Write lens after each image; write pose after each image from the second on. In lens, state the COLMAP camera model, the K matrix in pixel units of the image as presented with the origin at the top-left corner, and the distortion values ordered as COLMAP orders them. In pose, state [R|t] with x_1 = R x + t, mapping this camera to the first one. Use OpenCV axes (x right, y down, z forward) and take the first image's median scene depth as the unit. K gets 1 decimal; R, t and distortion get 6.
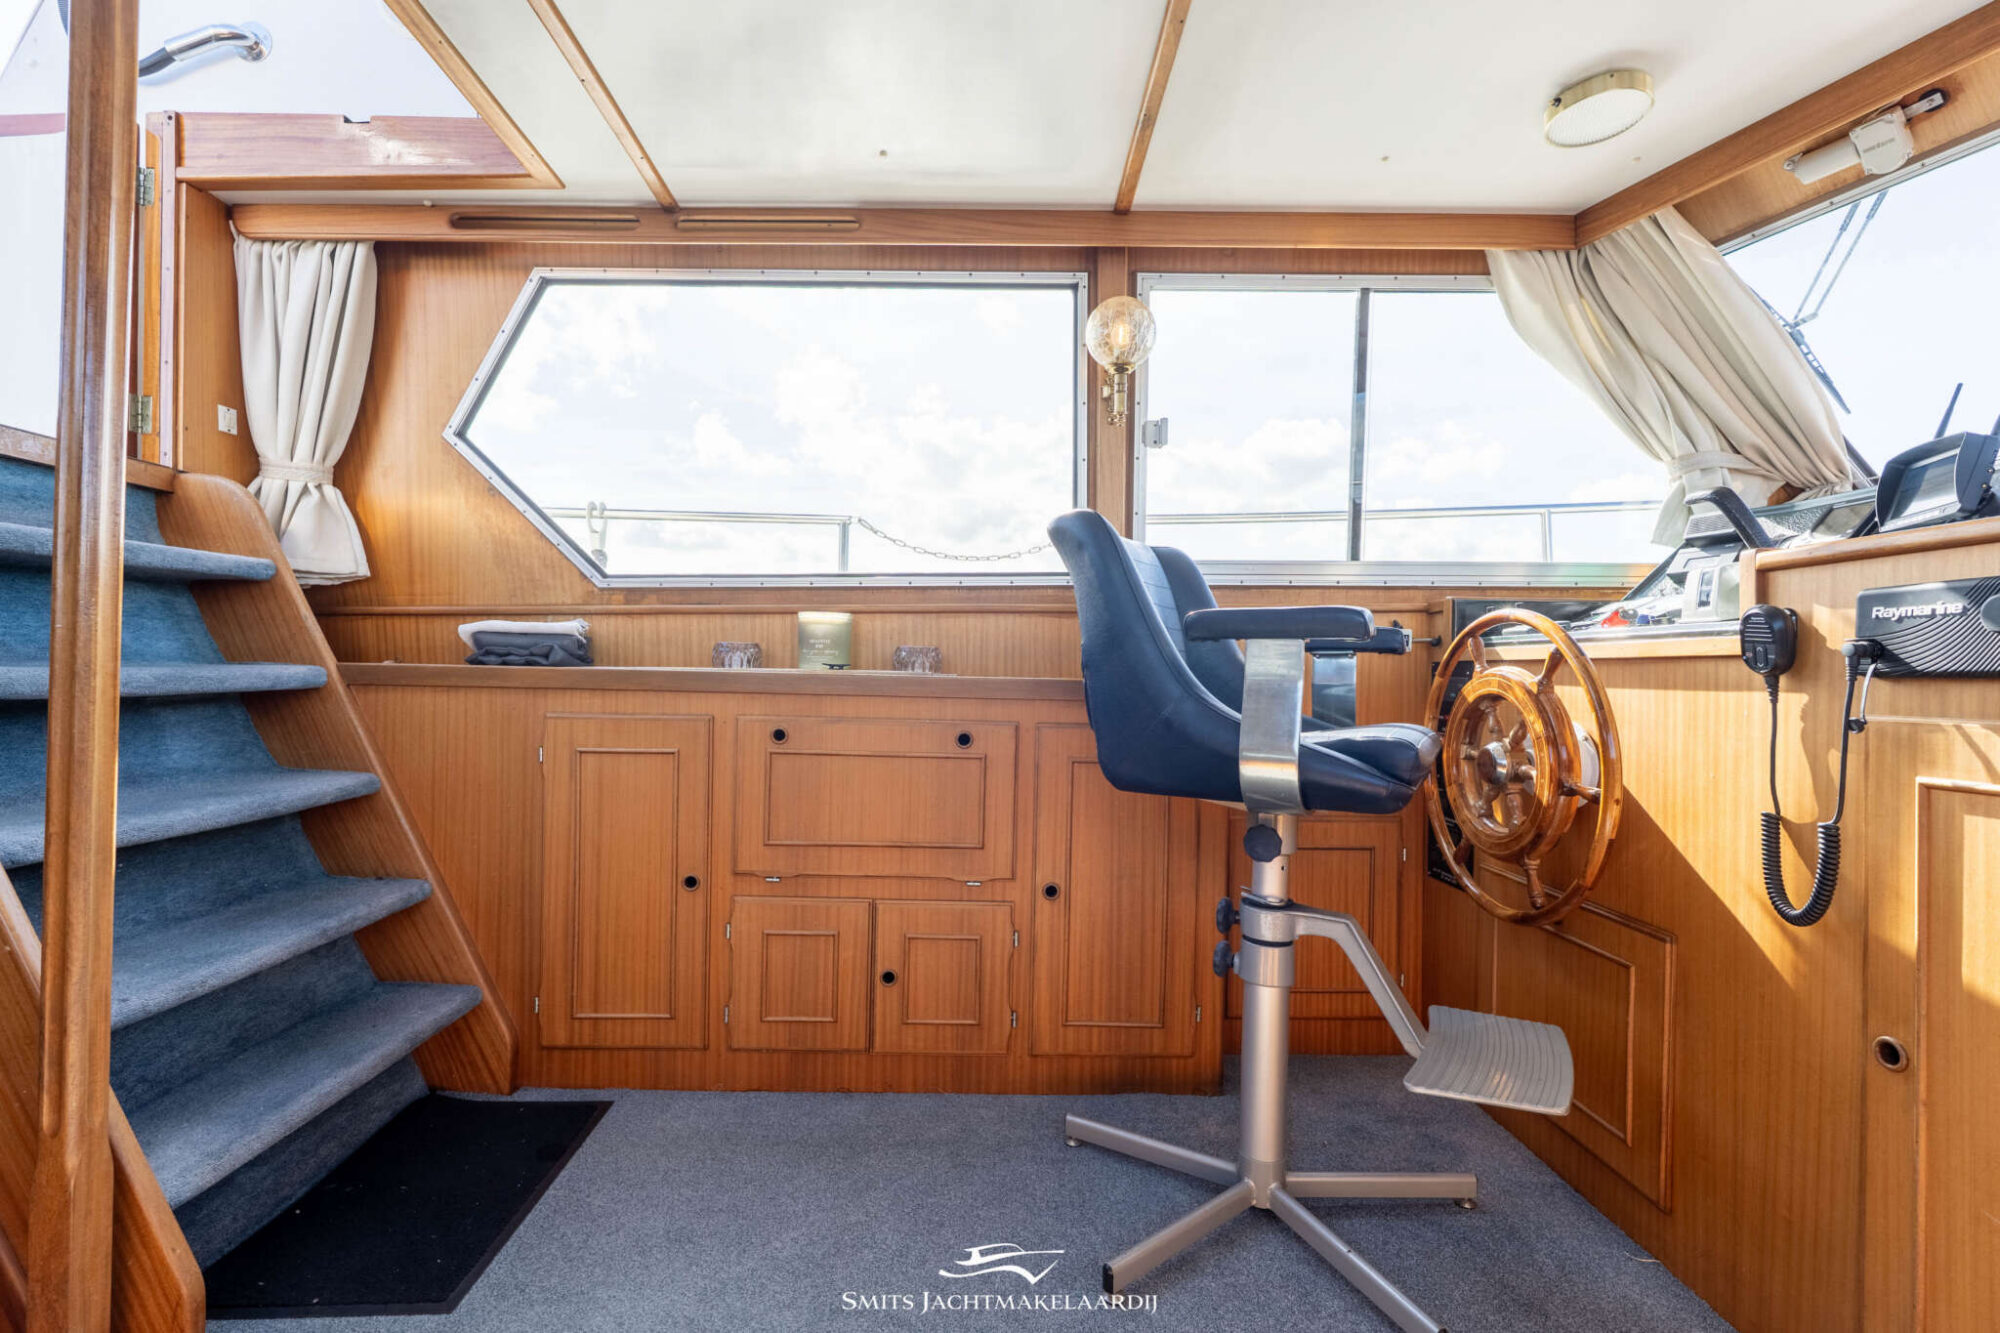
lens RADIAL K [[878.2, 0, 1000.0], [0, 878.2, 666.5], [0, 0, 1]] dist [-0.002320, 0.000087]
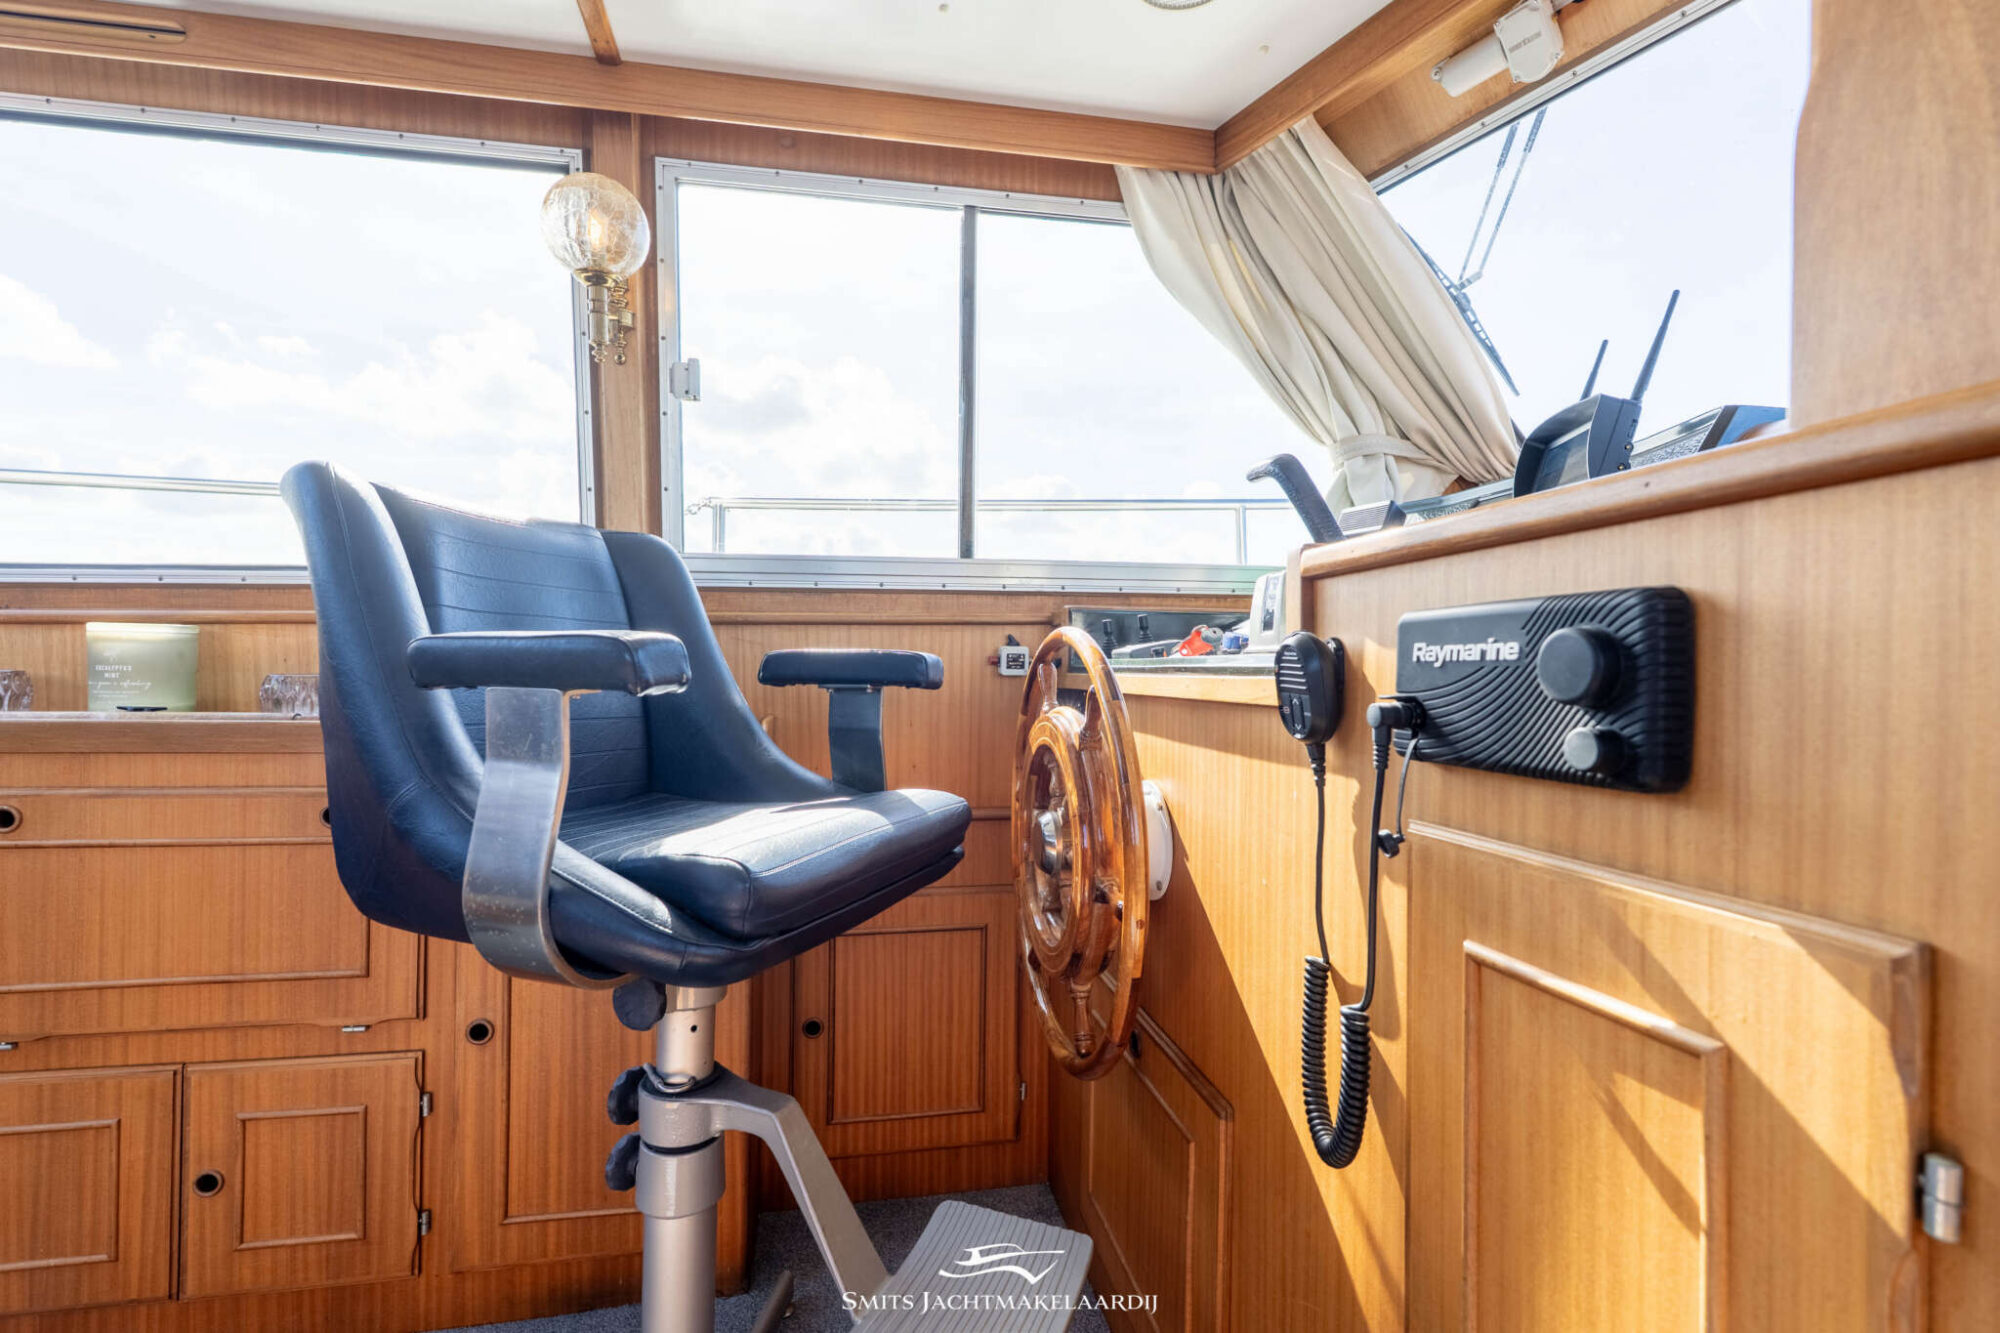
lens RADIAL K [[877.0, 0, 998.9], [0, 877.0, 670.2], [0, 0, 1]] dist [-0.001046, -0.000566]
pose [[0.985135, -0.004986, 0.171708, 0.342805], [0.003776, 0.999966, 0.007374, -0.030447], [-0.171739, -0.006616, 0.985120, 0.257964]]
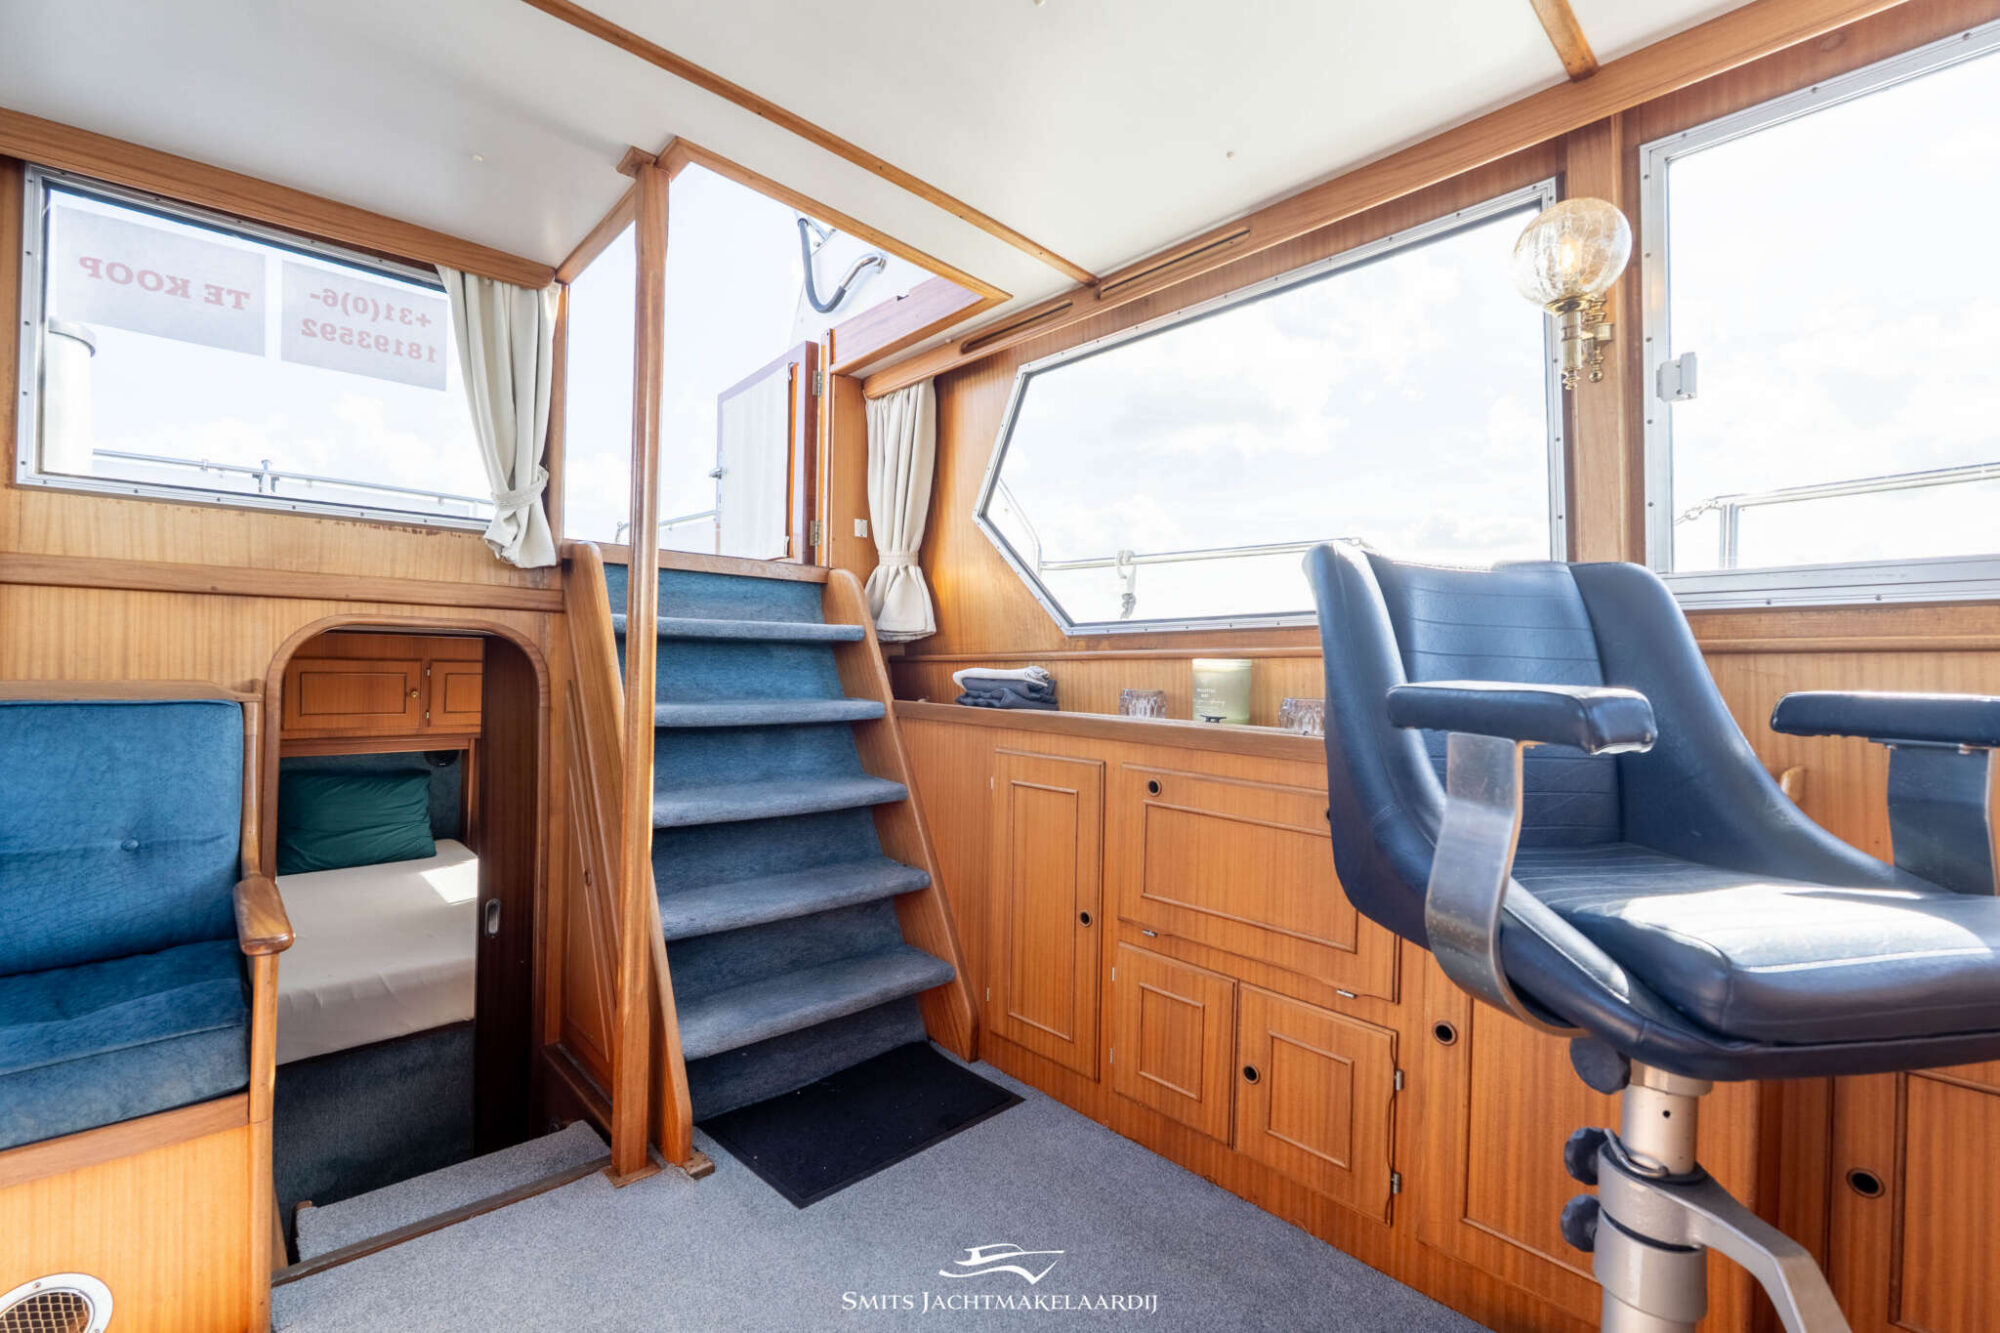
lens RADIAL K [[881.1, 0, 1003.3], [0, 881.1, 665.5], [0, 0, 1]] dist [-0.002118, -0.000154]
pose [[0.667522, 0.000867, -0.744590, 0.366723], [-0.007795, 0.999953, -0.005824, -0.050427], [0.744550, 0.009691, 0.667497, 0.216171]]
